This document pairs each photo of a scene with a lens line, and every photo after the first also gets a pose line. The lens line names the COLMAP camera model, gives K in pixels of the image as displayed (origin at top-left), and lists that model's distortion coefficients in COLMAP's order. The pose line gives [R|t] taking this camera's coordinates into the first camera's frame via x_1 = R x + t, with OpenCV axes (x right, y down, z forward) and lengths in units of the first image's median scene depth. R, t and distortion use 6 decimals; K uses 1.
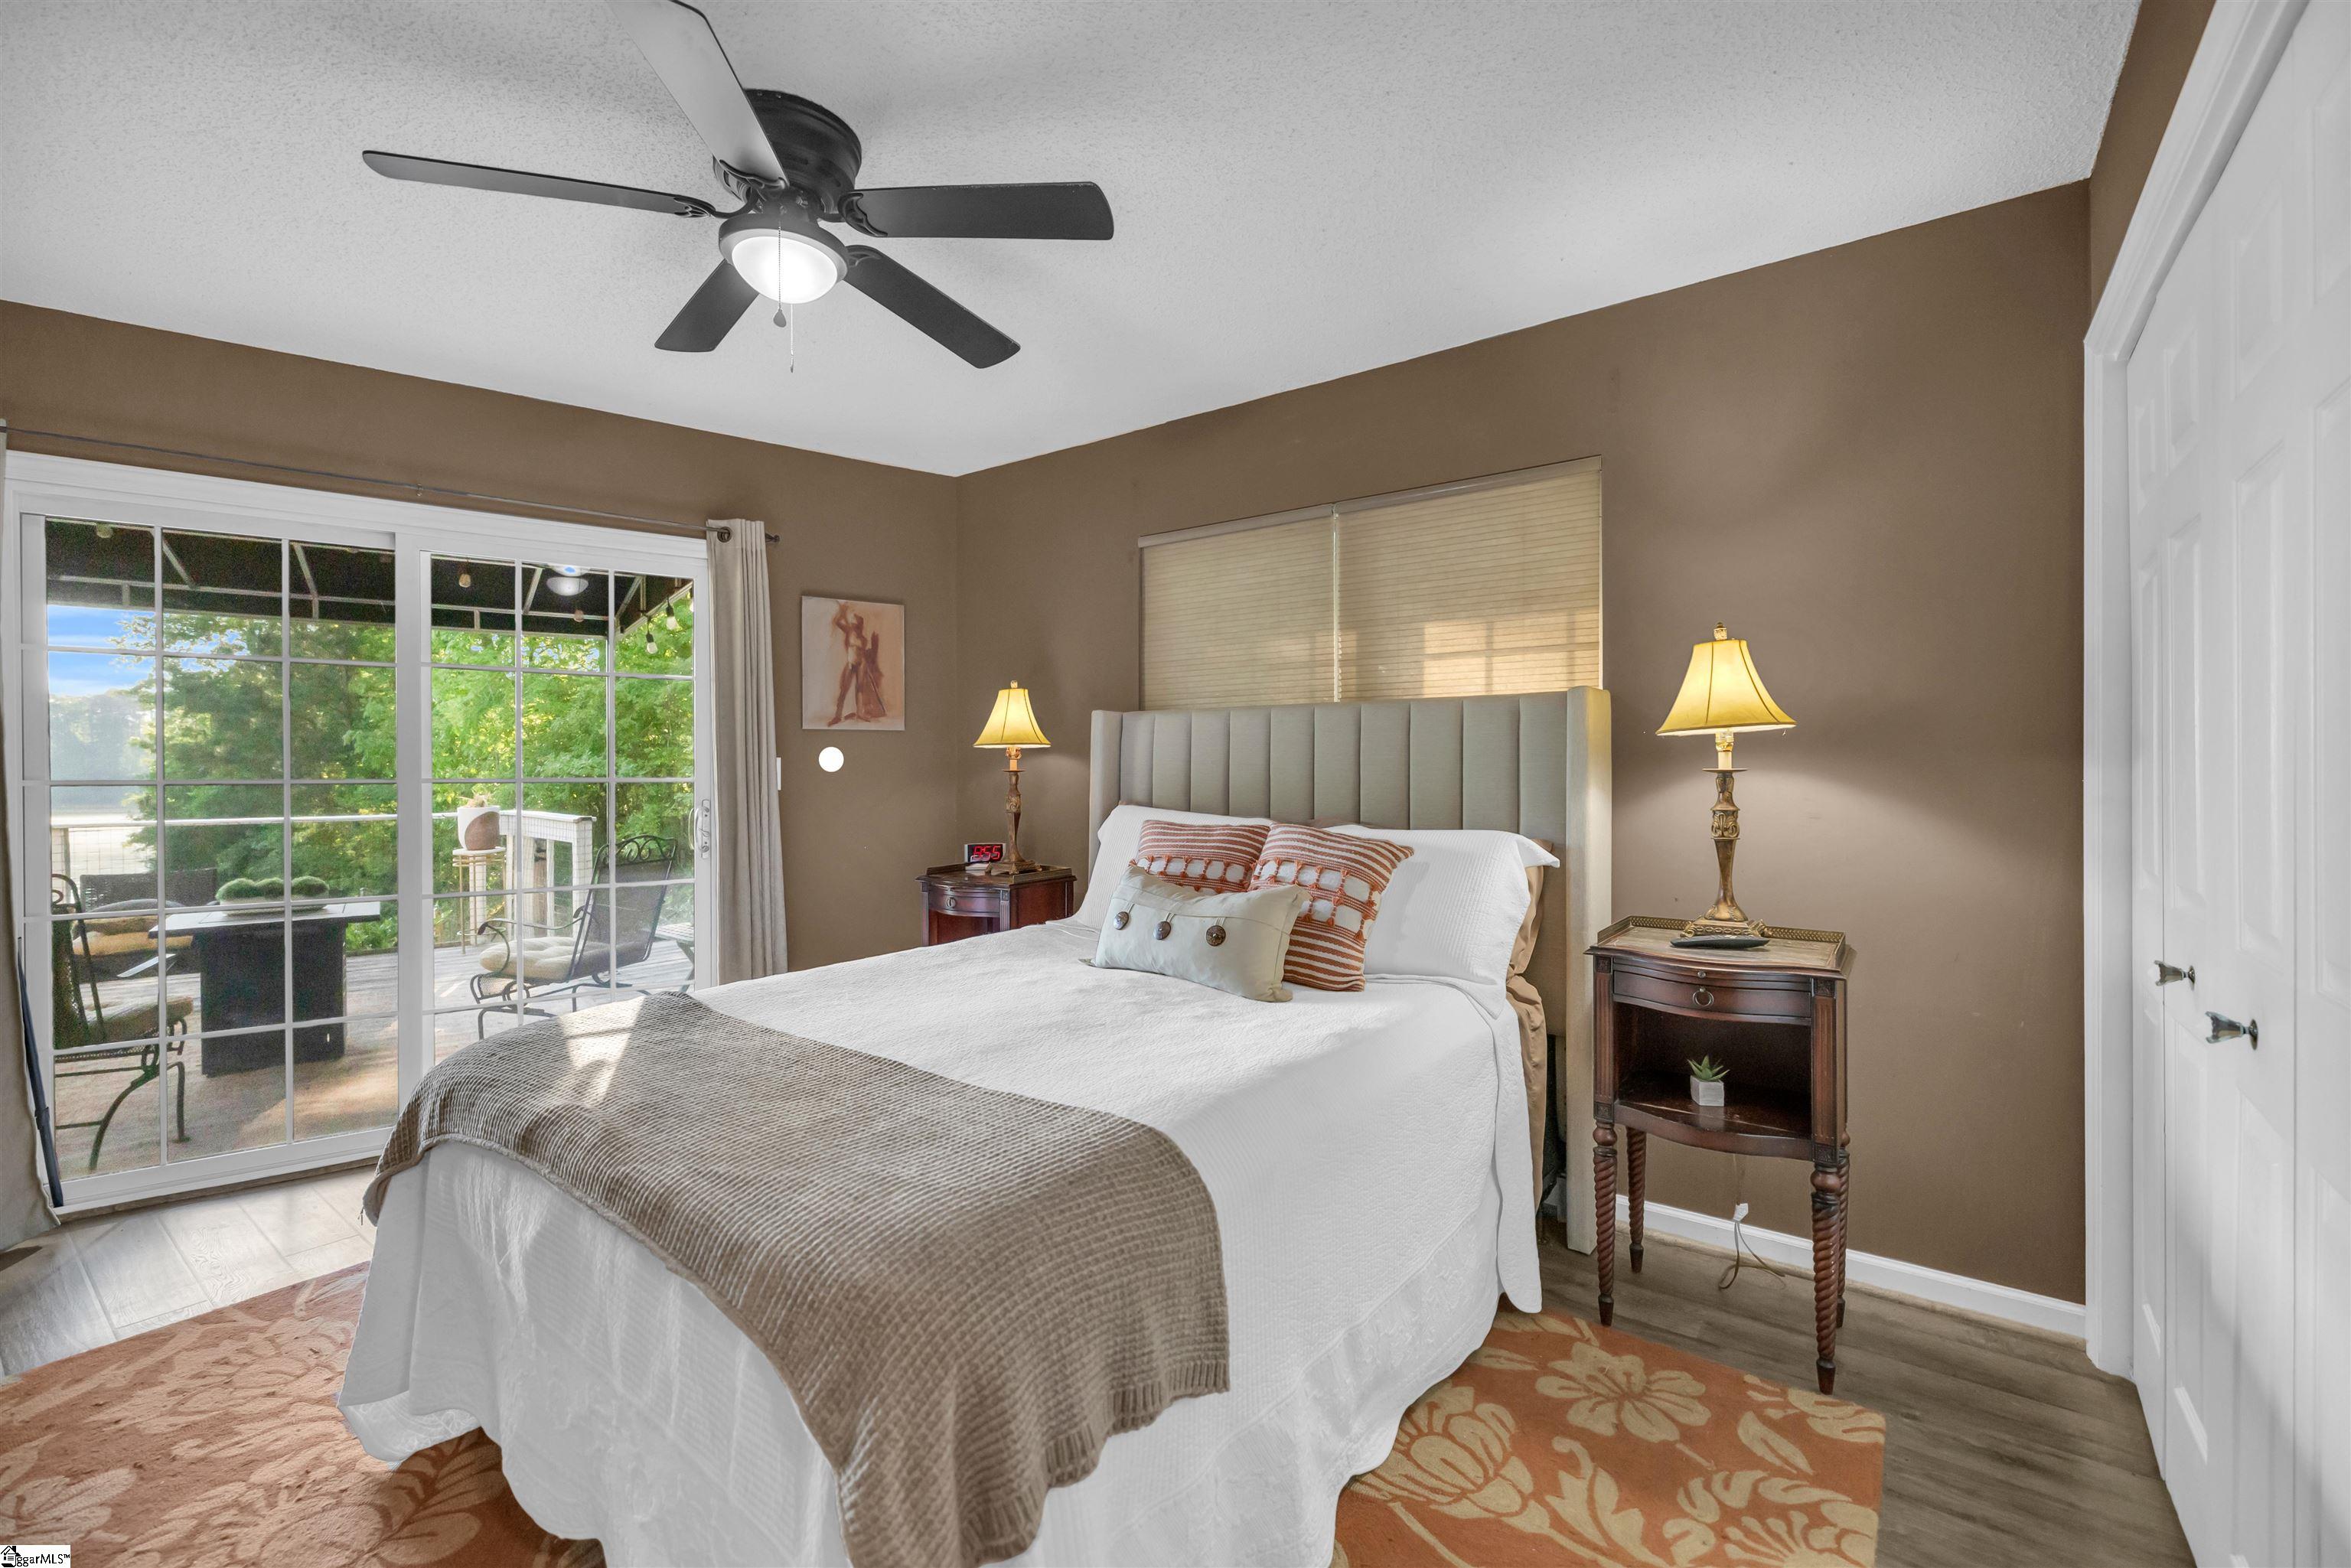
lens RADIAL K [[1003.5, 0, 1175.5], [0, 1003.5, 784.0], [0, 0, 1]] dist [-0.000904, -0.000189]
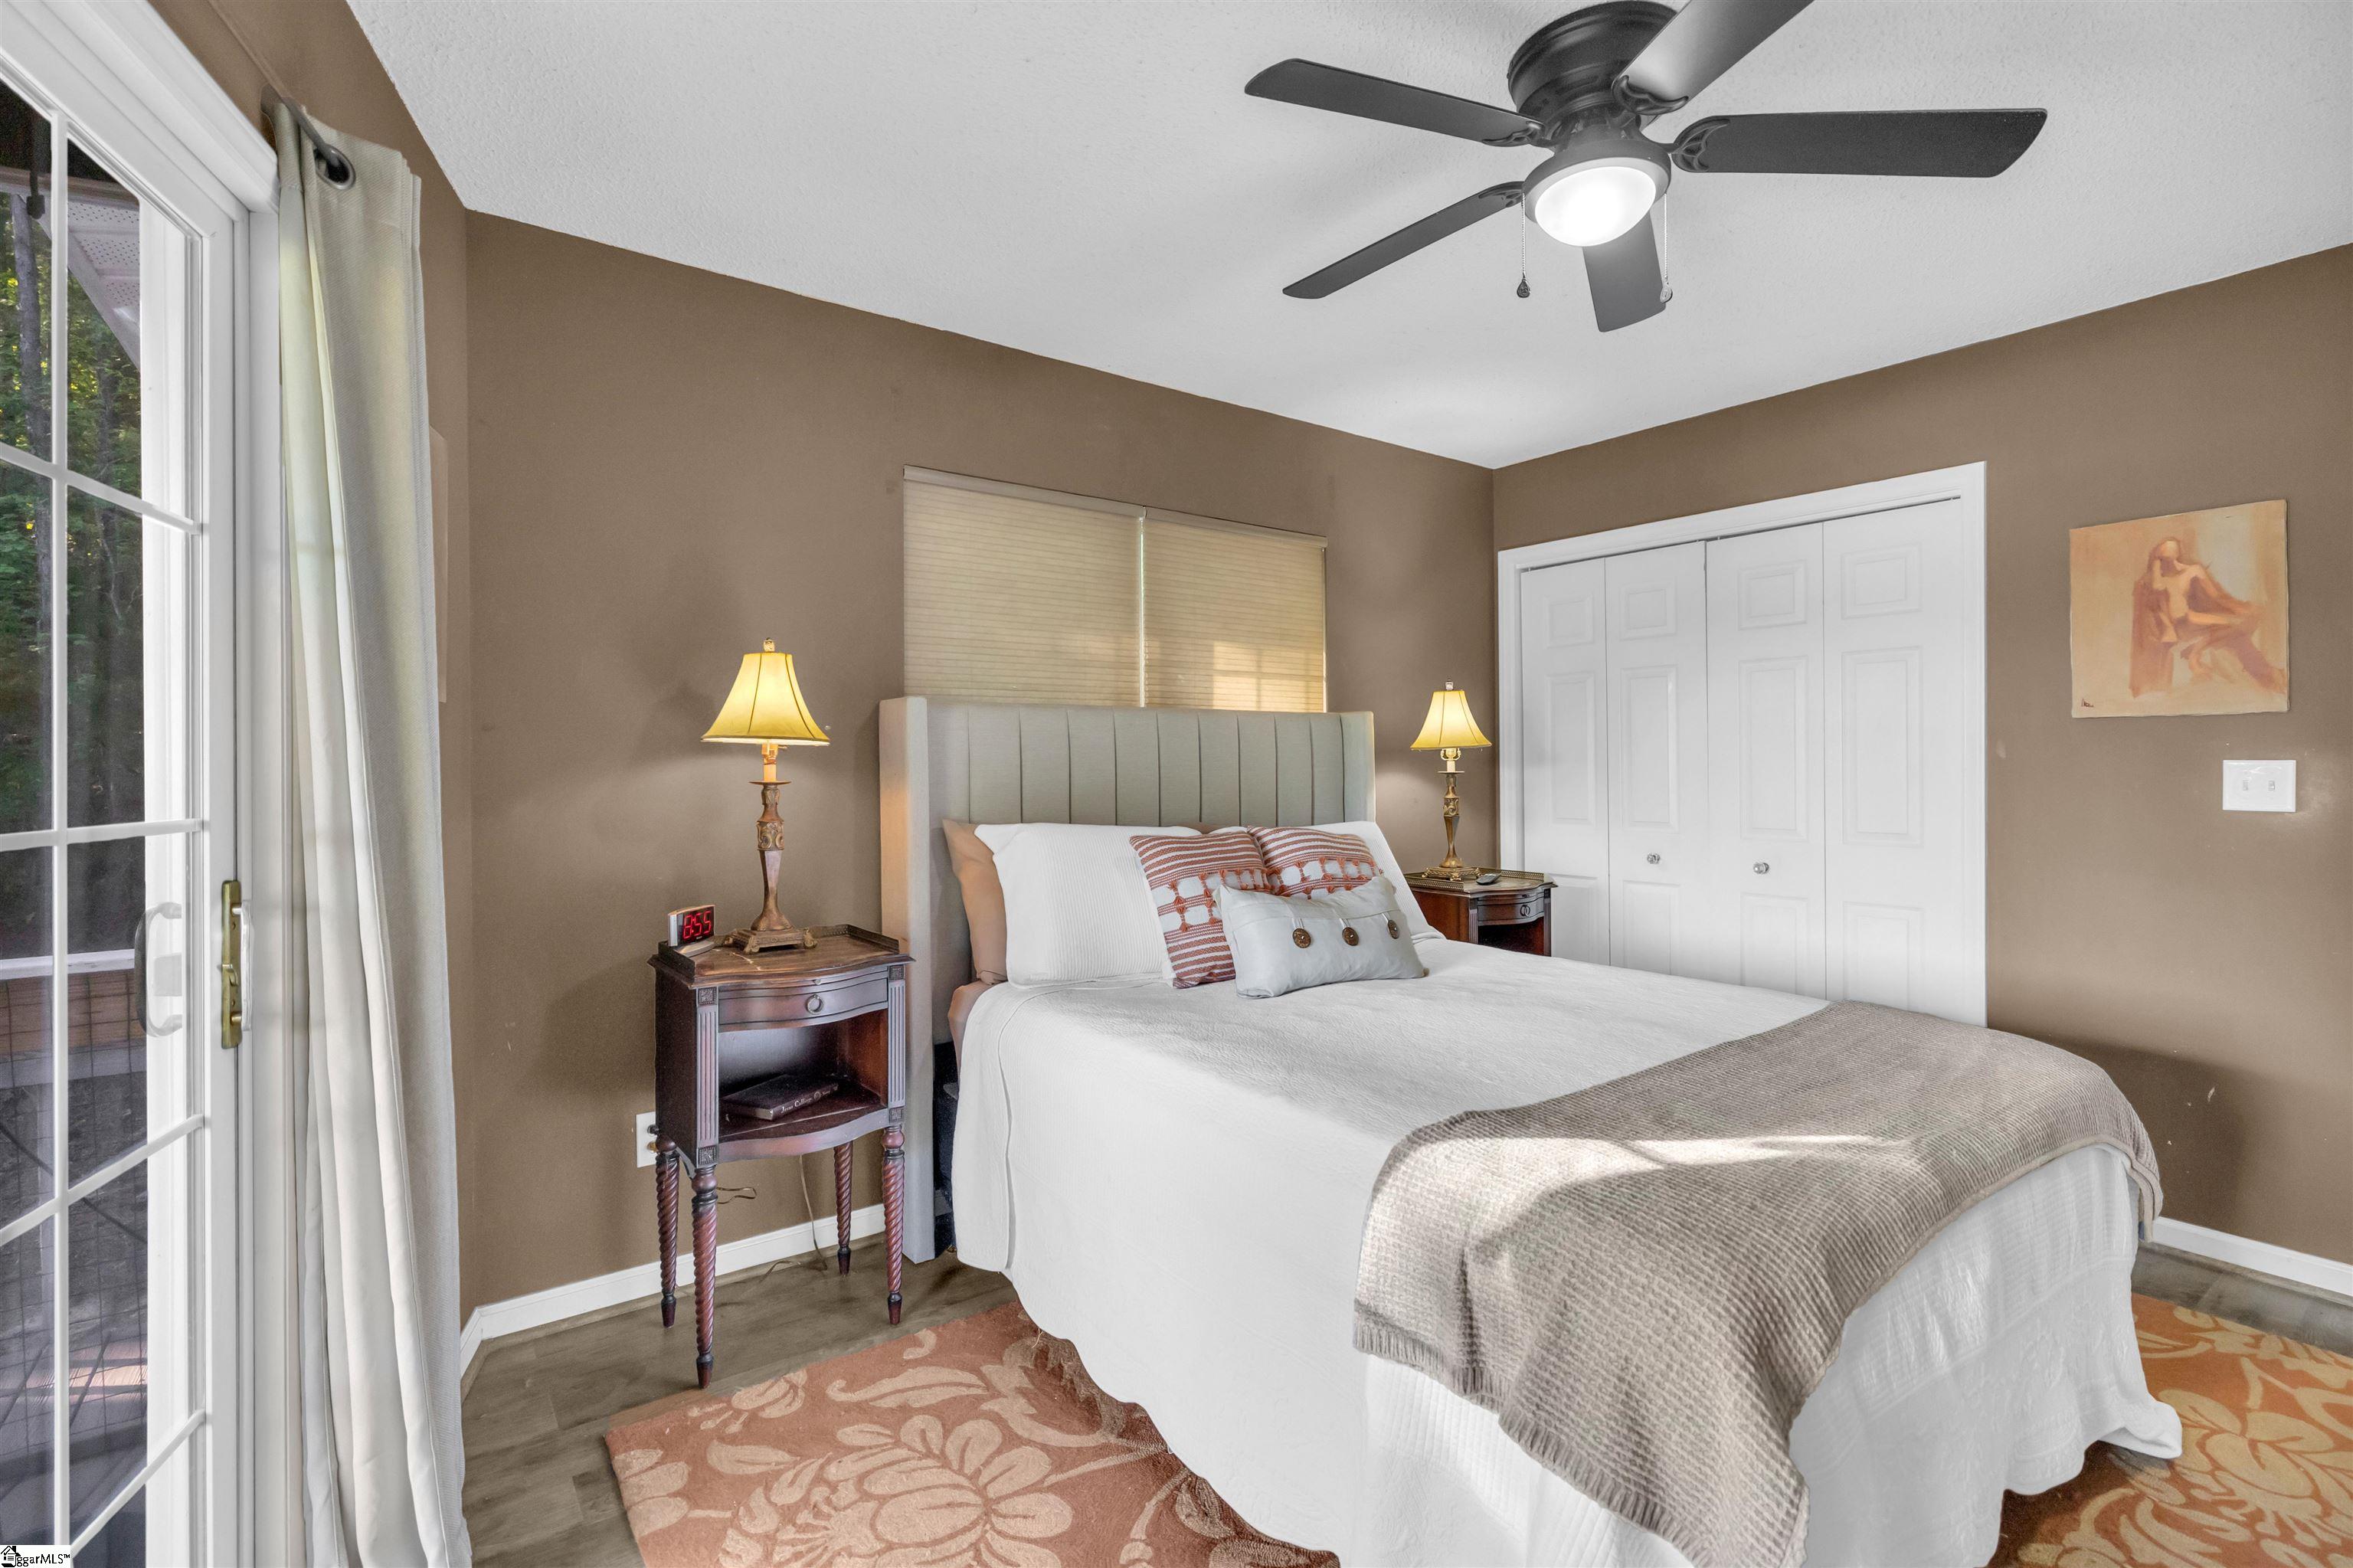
lens RADIAL K [[1070.8, 0, 1181.5], [0, 1070.8, 742.9], [0, 0, 1]] dist [0.001585, 0.000130]
pose [[0.273374, 0.025104, 0.961580, -0.842377], [0.026263, 0.999092, -0.033550, -0.010249], [-0.961549, 0.034426, 0.272466, 0.683287]]
